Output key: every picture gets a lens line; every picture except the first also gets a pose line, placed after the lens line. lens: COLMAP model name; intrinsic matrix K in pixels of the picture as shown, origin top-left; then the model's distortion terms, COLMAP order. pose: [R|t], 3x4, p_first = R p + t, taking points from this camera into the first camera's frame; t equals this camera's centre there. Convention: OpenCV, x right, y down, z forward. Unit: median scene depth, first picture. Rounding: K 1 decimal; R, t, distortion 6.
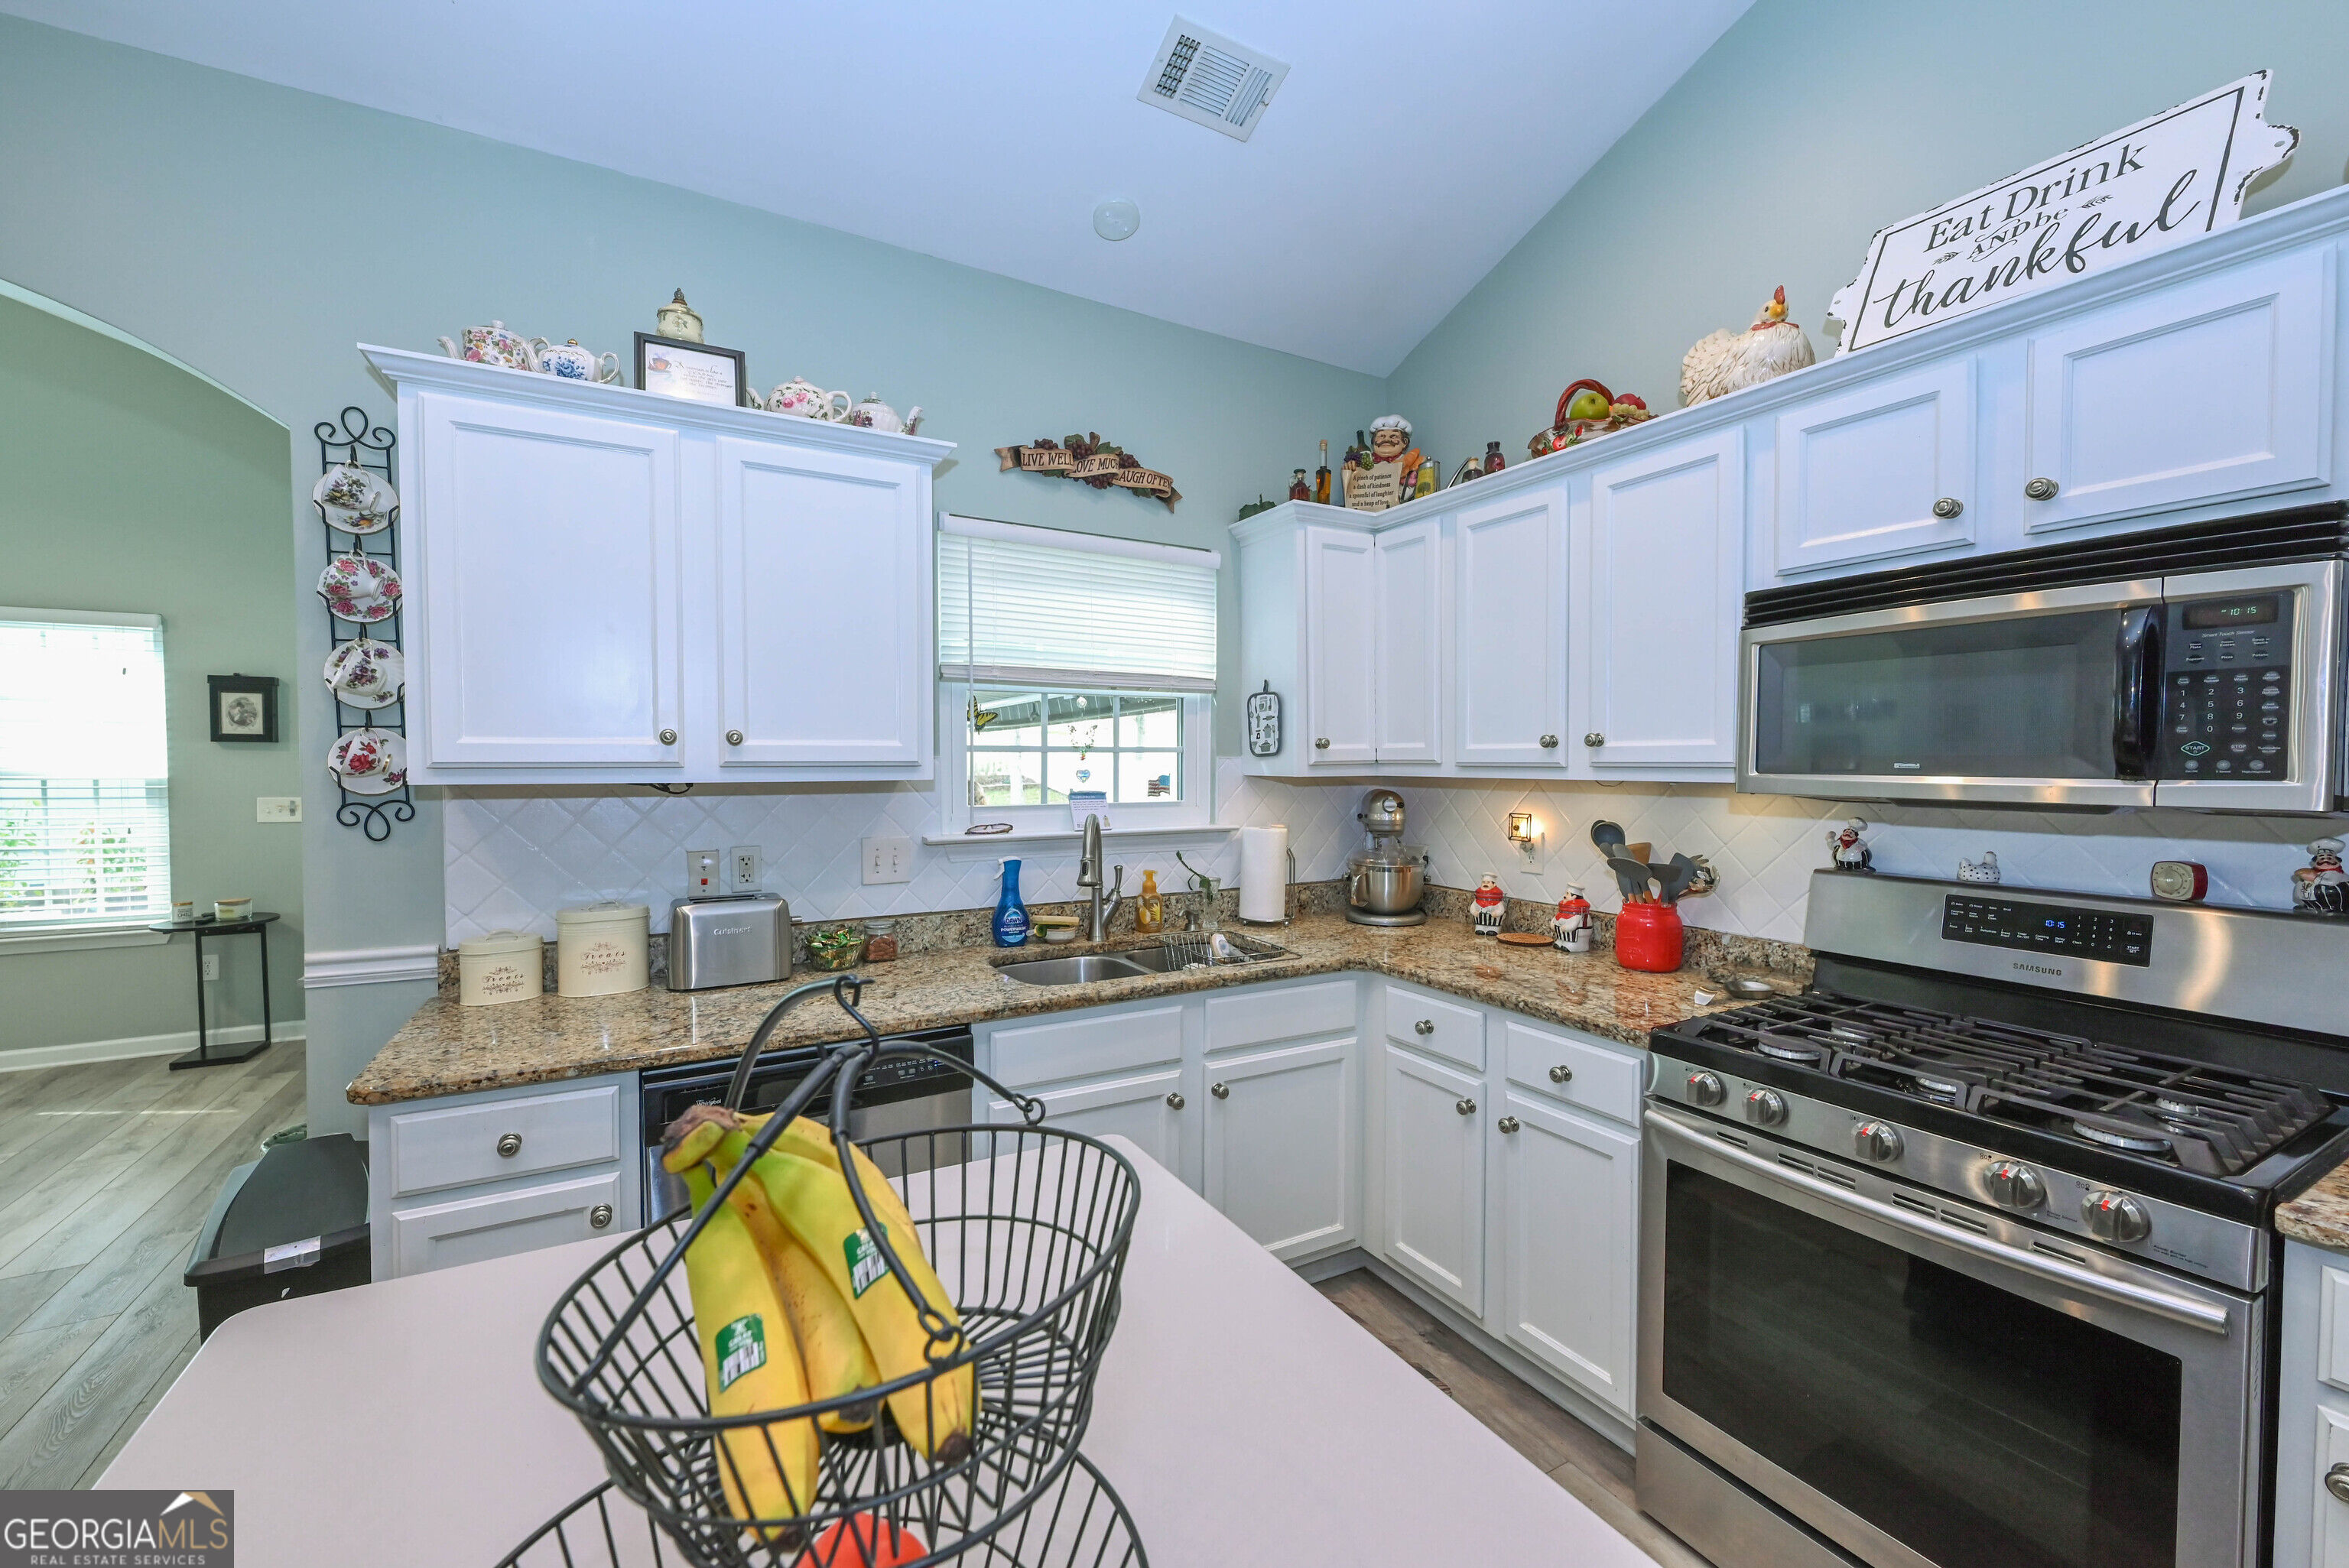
lens RADIAL K [[945.8, 0, 1172.1], [0, 945.8, 775.7], [0, 0, 1]] dist [-0.000923, 0.000210]
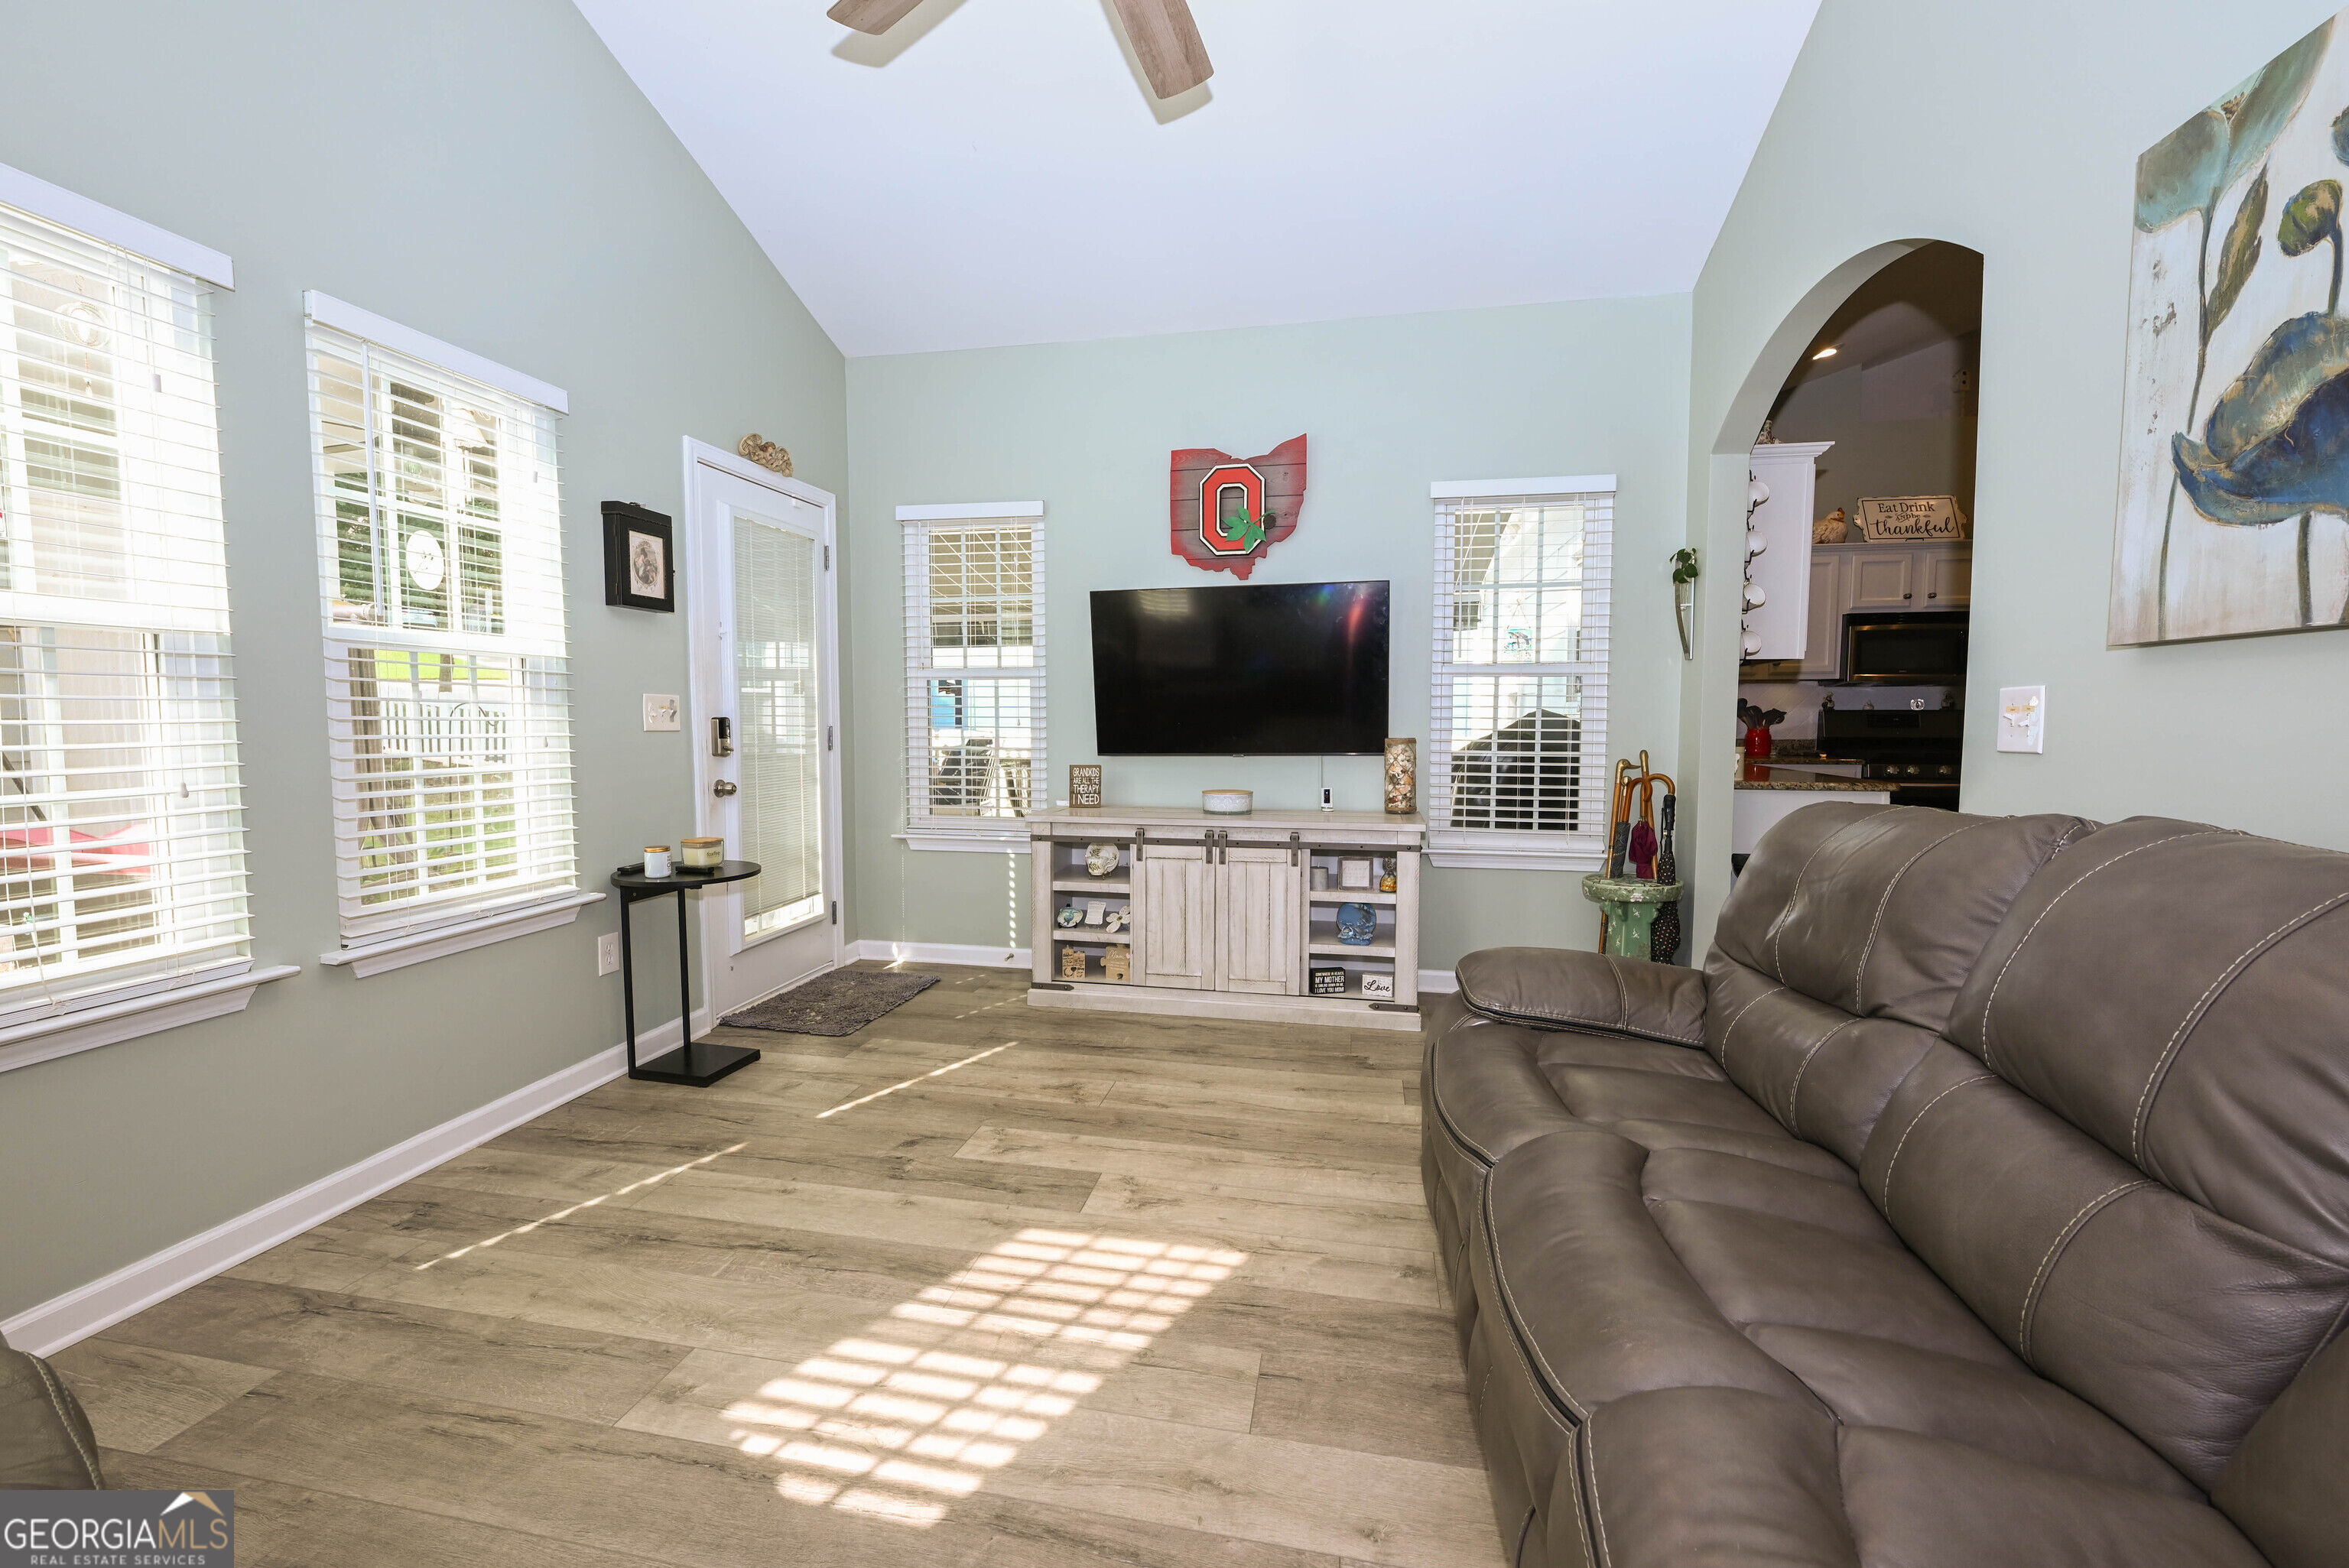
lens RADIAL K [[919.8, 0, 1174.5], [0, 919.8, 784.0], [0, 0, 1]] dist [-0.019991, 0.000038]
pose [[0.656992, -0.056949, 0.751744, -1.239233], [0.017337, 0.998020, 0.060455, 0.055459], [-0.753699, -0.026685, 0.656678, 0.297107]]
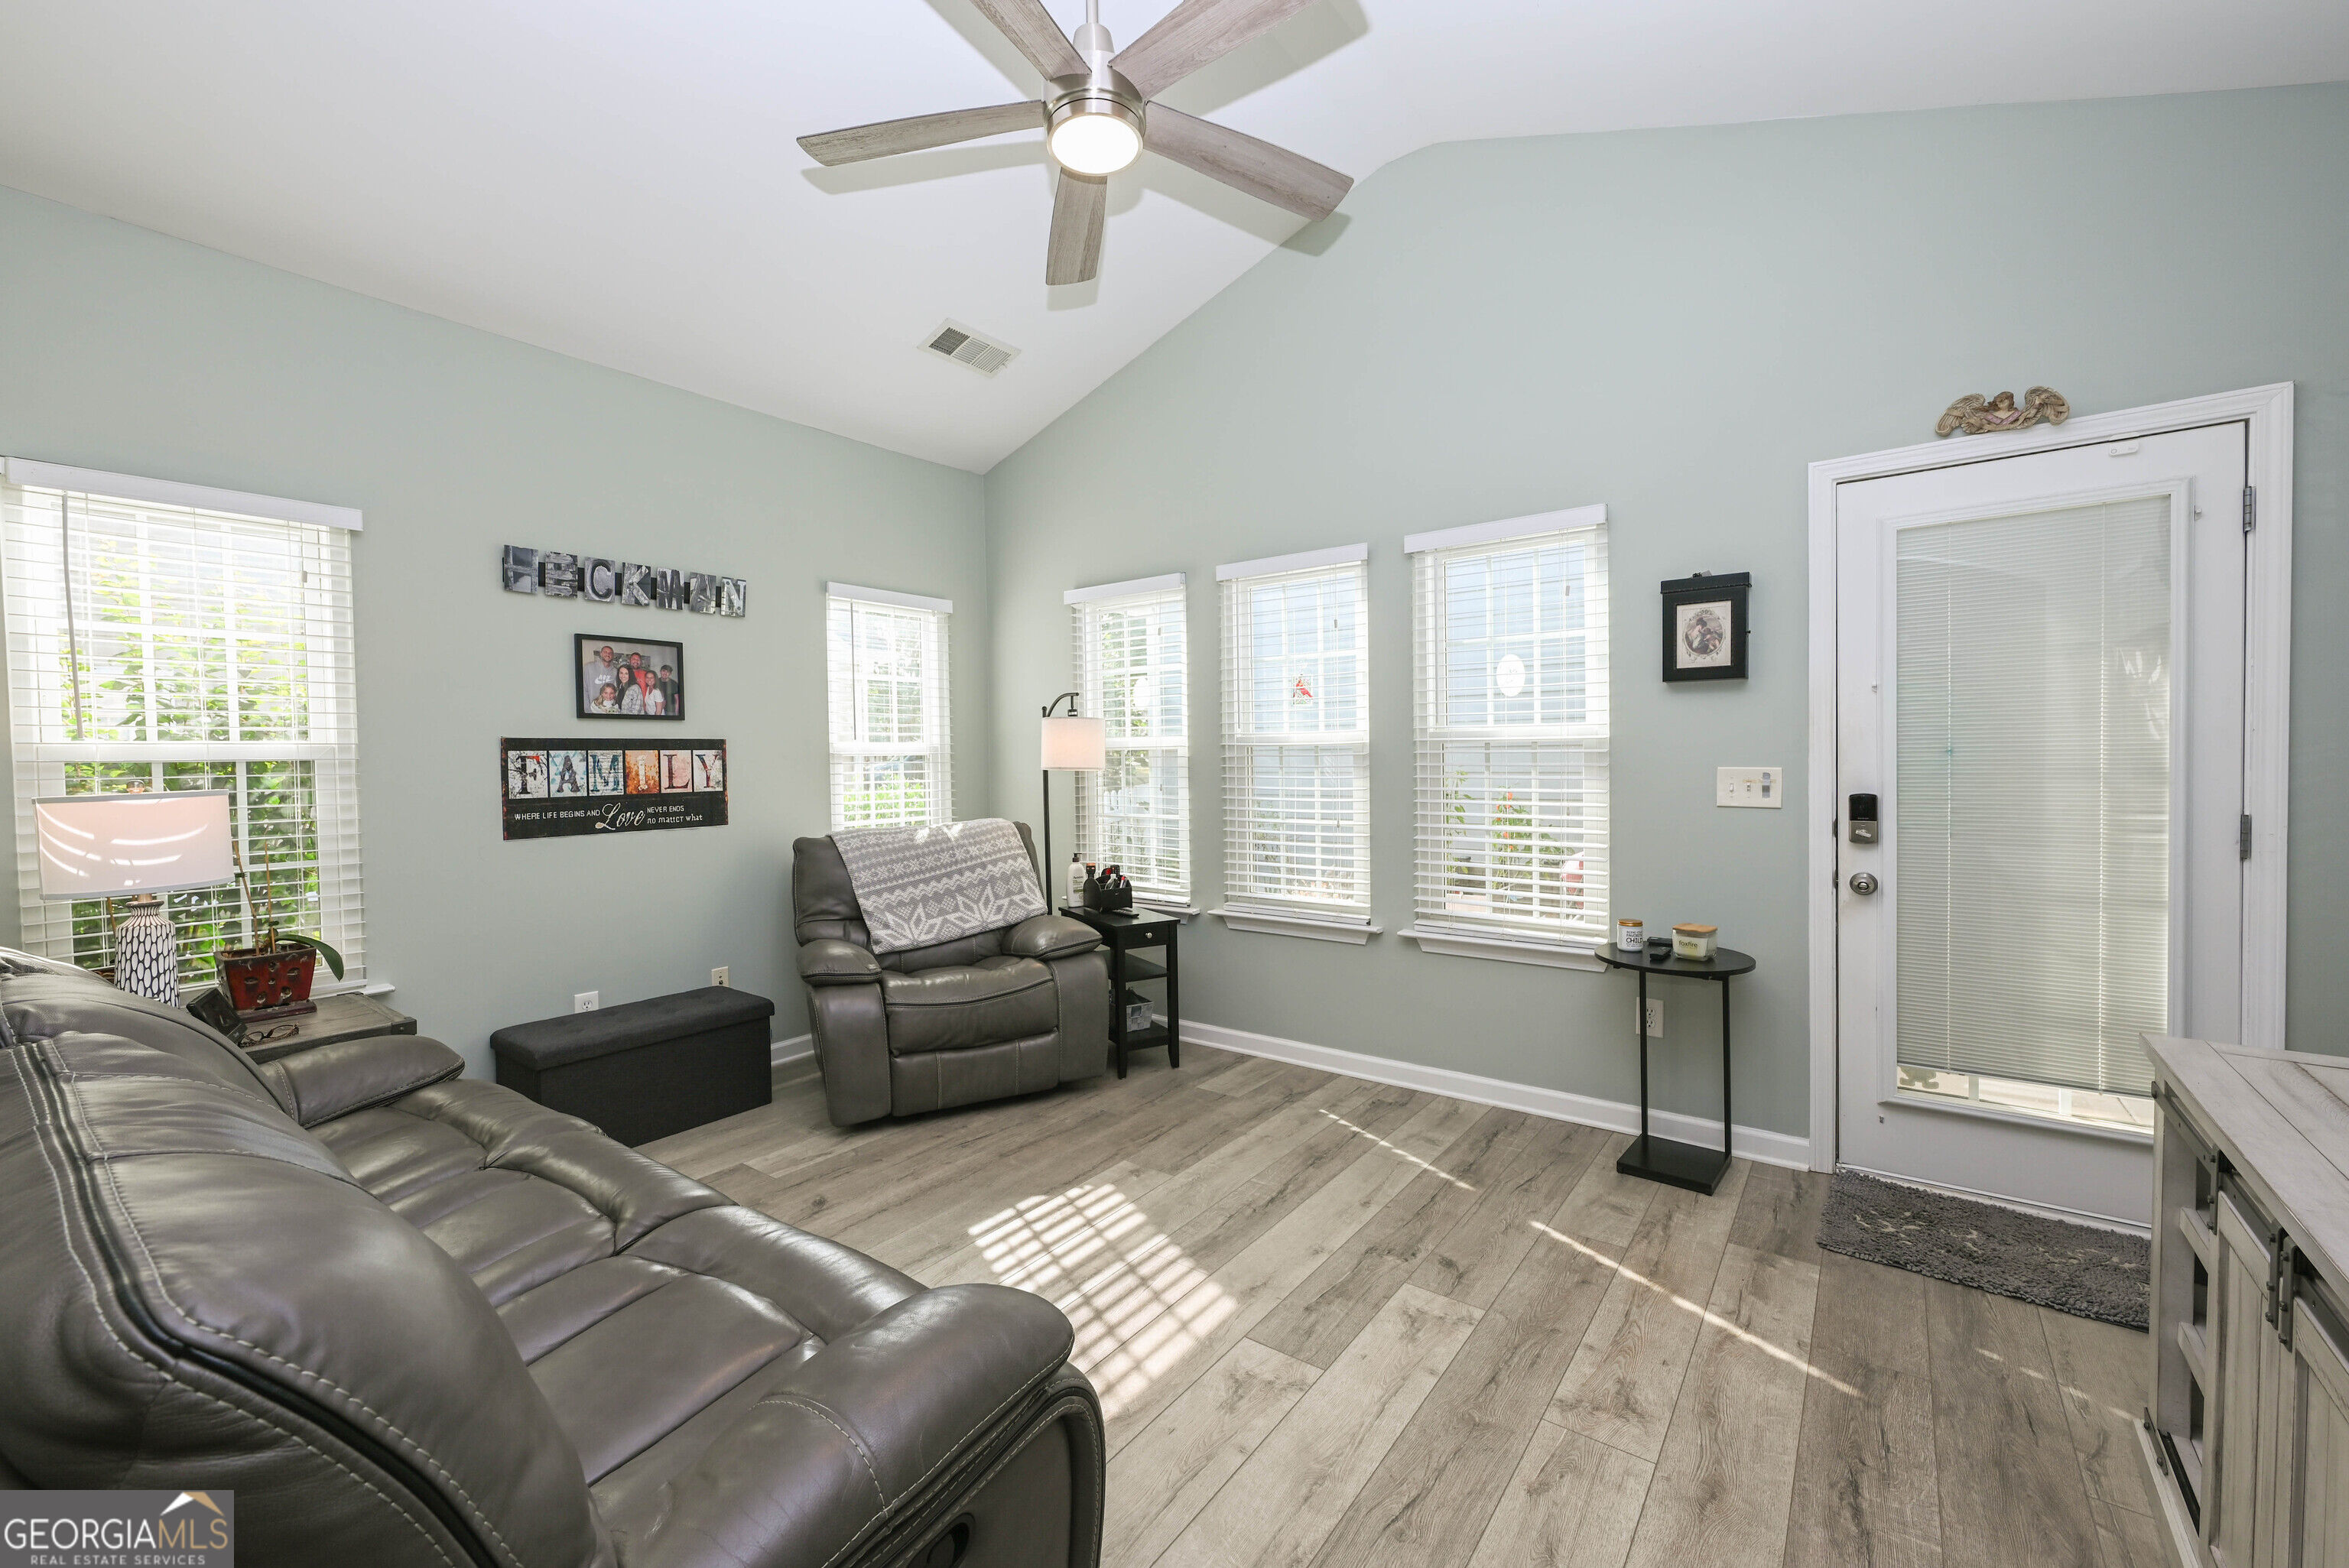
lens RADIAL K [[945.8, 0, 1172.1], [0, 945.8, 775.7], [0, 0, 1]] dist [-0.000923, 0.000210]
pose [[0.405874, 0.014408, -0.913816, -0.546252], [-0.005361, 0.999896, 0.013385, 0.023053], [0.913913, -0.000533, 0.405909, 0.412416]]
